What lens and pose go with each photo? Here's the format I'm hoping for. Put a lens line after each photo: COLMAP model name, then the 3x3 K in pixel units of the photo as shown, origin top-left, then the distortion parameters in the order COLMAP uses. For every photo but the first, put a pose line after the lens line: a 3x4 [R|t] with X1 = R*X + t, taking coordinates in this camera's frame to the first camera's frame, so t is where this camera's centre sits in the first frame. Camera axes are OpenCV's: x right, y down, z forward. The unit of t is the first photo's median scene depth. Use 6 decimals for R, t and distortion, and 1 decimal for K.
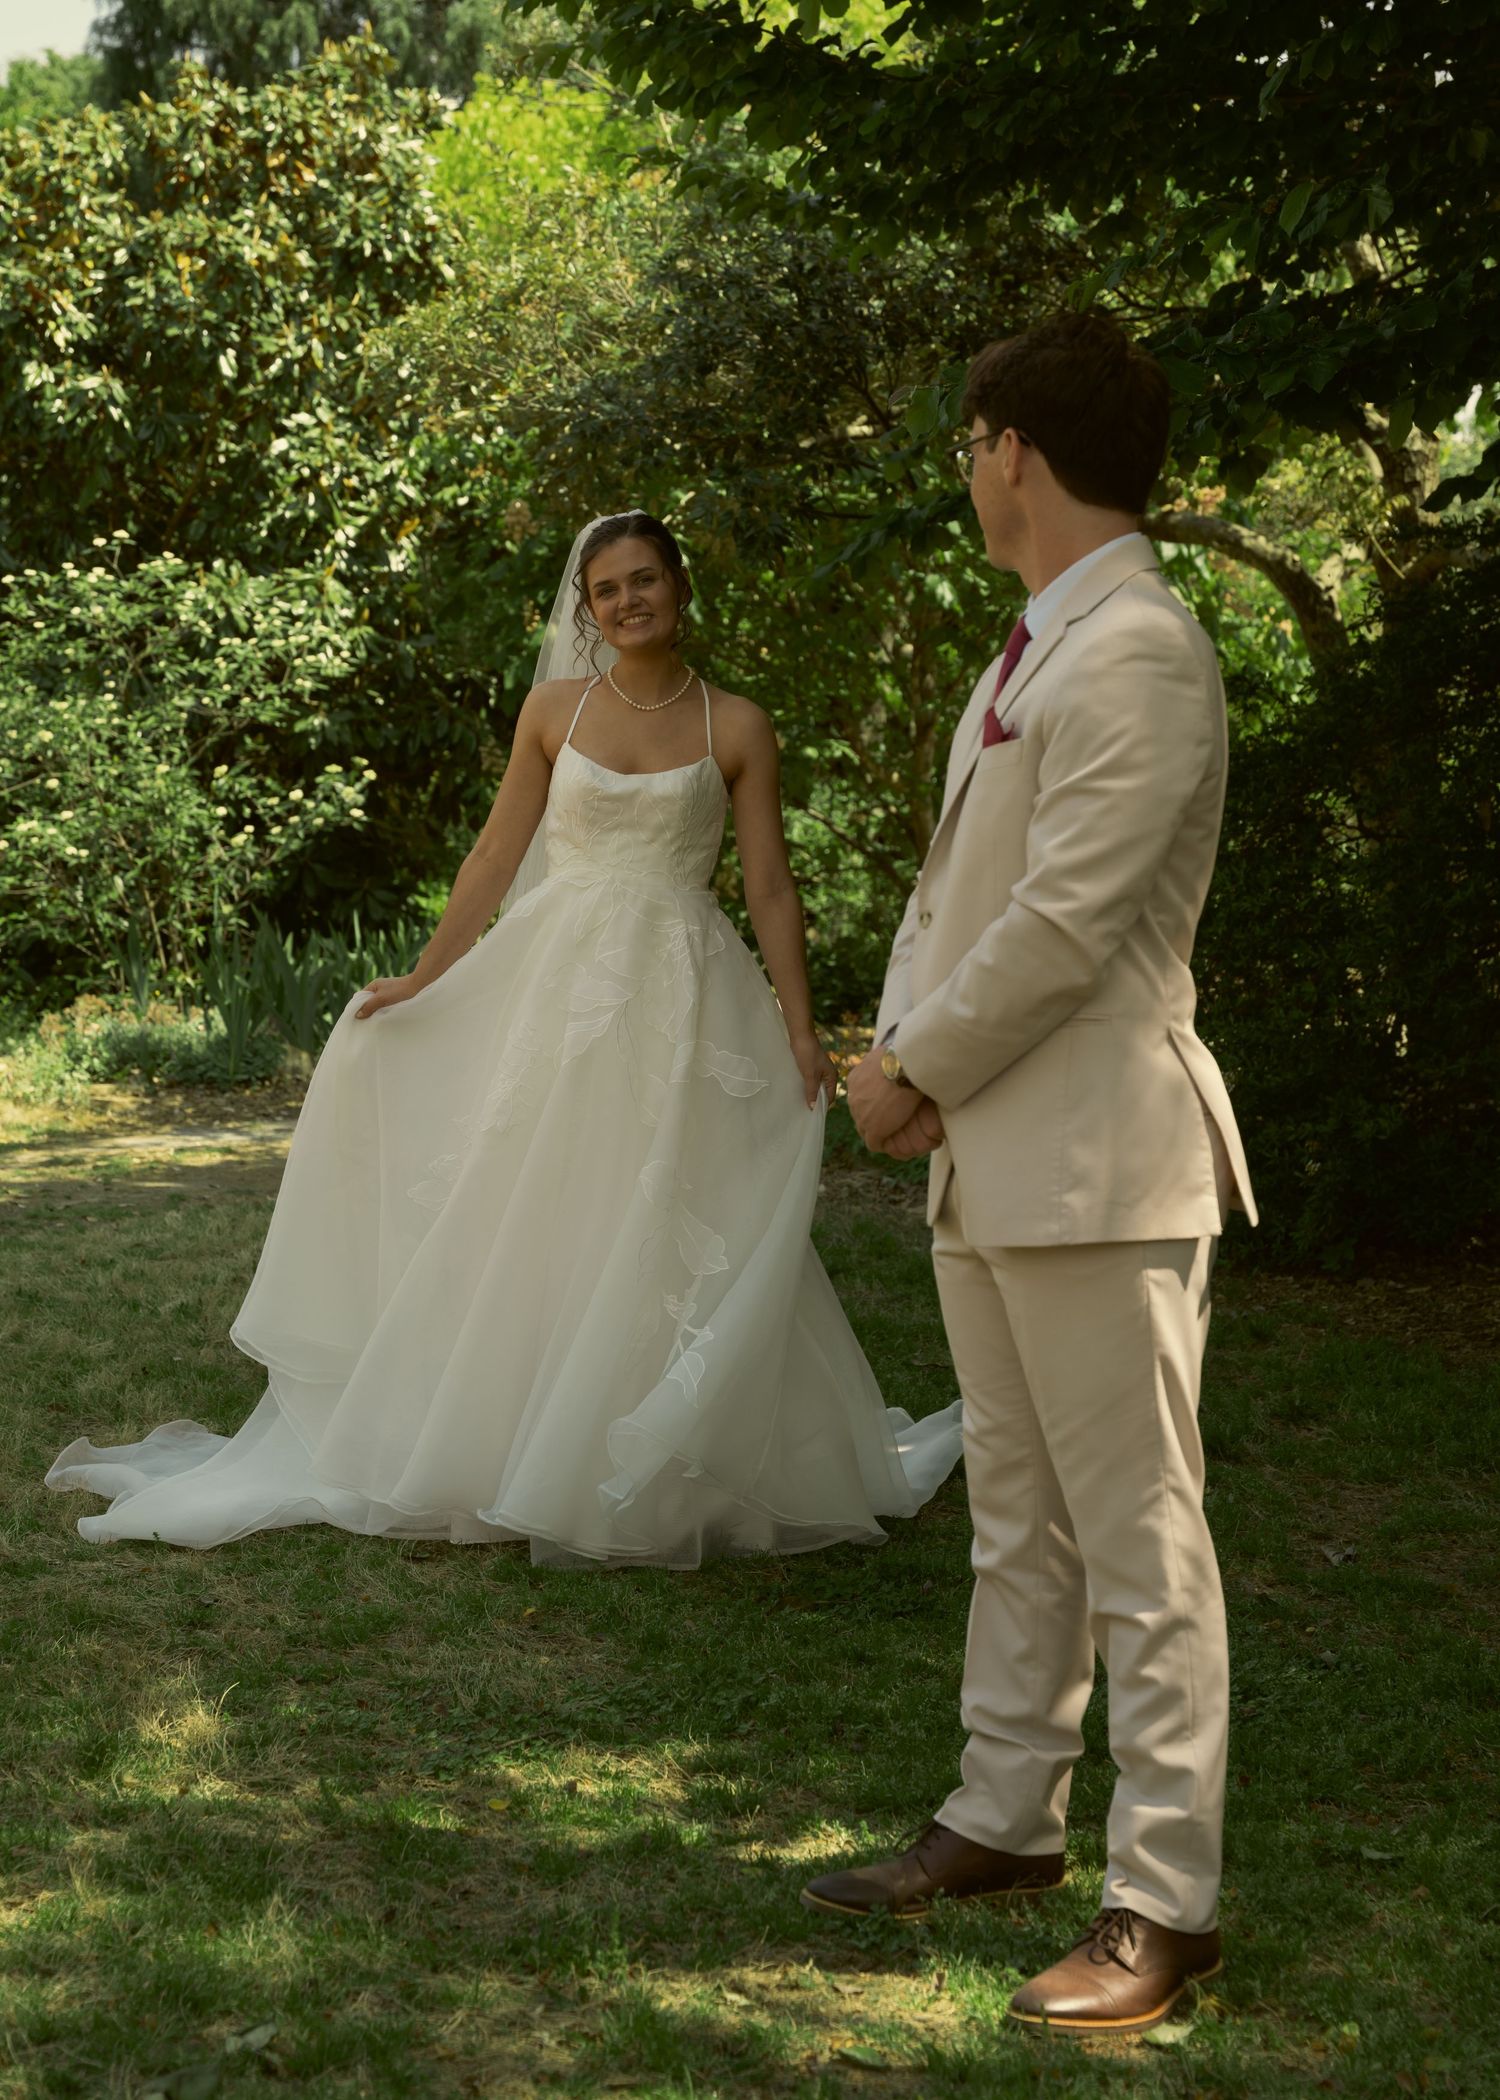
lens RADIAL K [[3803.5, 0, 750.5], [0, 3803.5, 1047.7], [0, 0, 1]] dist [-0.035130, 0.000000]
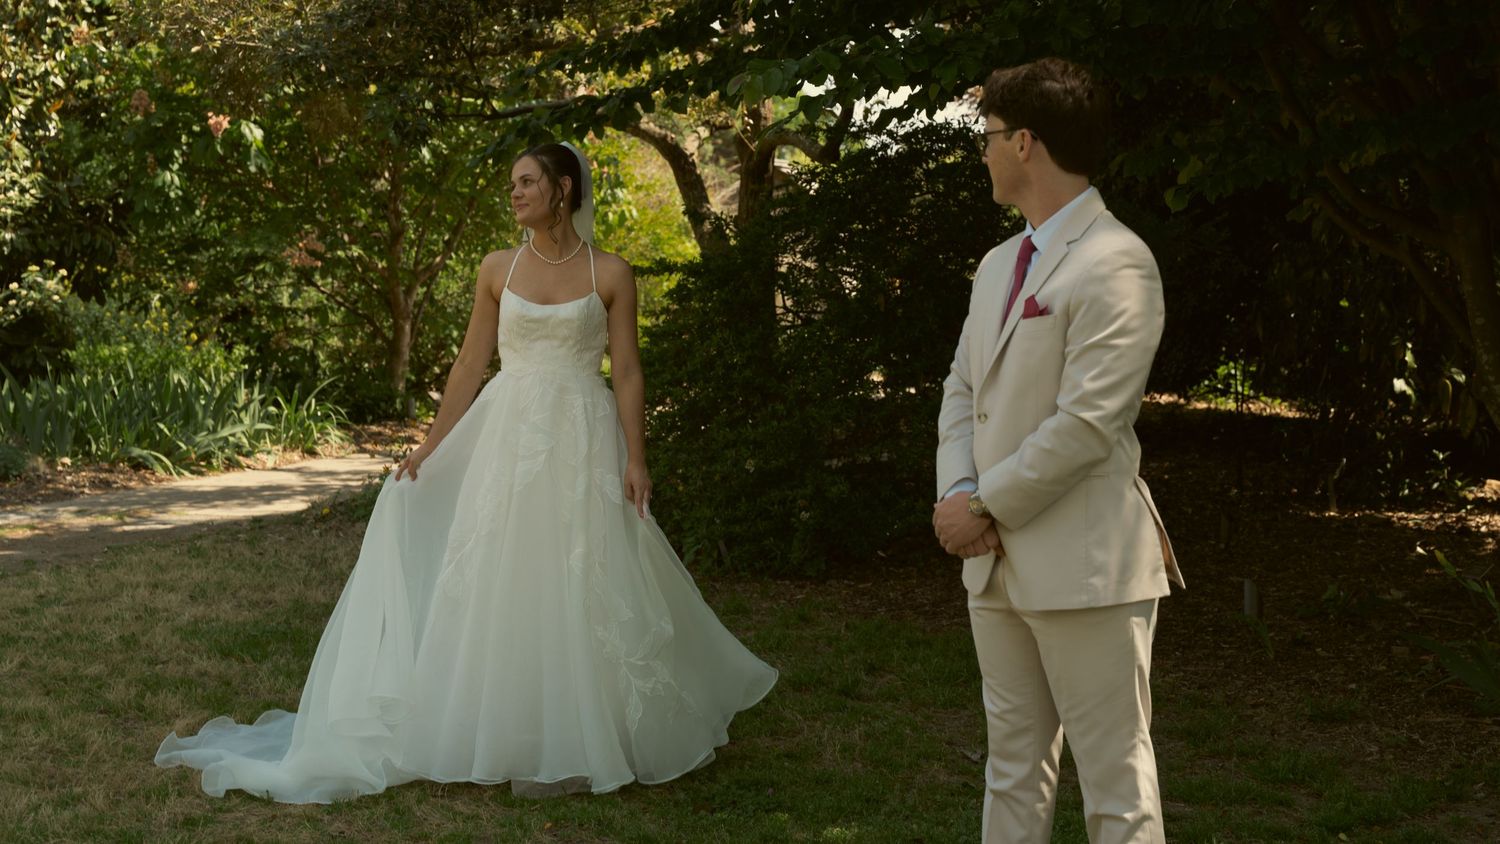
lens RADIAL K [[2372.6, 0, 746.3], [0, 2372.6, 512.5], [0, 0, 1]] dist [-0.037459, 0.000000]
pose [[0.946570, -0.044663, 0.319390, -0.160879], [0.028519, 0.998076, 0.055050, -0.021714], [-0.321235, -0.043000, 0.946023, 0.011391]]
